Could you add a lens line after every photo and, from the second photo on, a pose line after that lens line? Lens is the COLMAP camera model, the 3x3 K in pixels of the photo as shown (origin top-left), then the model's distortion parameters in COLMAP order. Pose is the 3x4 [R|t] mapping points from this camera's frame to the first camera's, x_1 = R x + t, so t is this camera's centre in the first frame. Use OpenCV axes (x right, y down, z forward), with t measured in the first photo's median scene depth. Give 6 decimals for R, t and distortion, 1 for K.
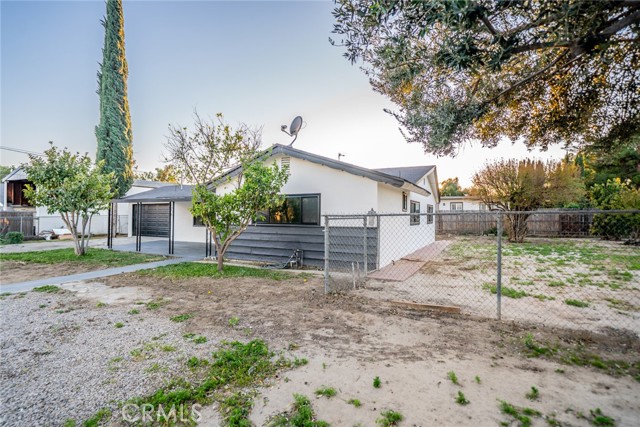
lens RADIAL K [[318.6, 0, 320.0], [0, 318.6, 213.5], [0, 0, 1]] dist [0.015733, -0.000360]
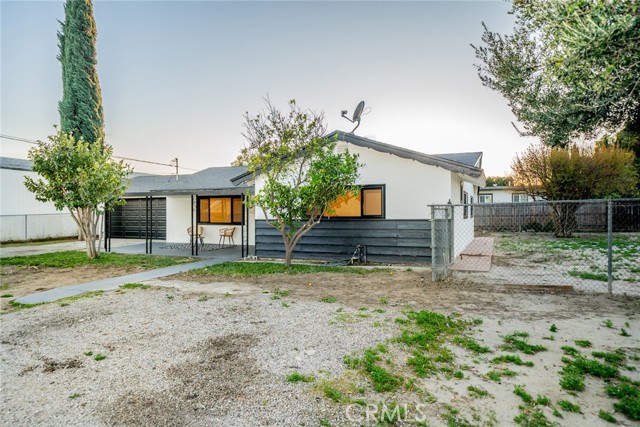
lens RADIAL K [[416.9, 0, 320.0], [0, 416.9, 213.5], [0, 0, 1]] dist [0.028405, 0.001922]
pose [[0.996552, -0.012267, 0.082058, -0.275814], [0.011676, 0.999902, 0.007671, 0.010910], [-0.082144, -0.006687, 0.996598, -0.192054]]
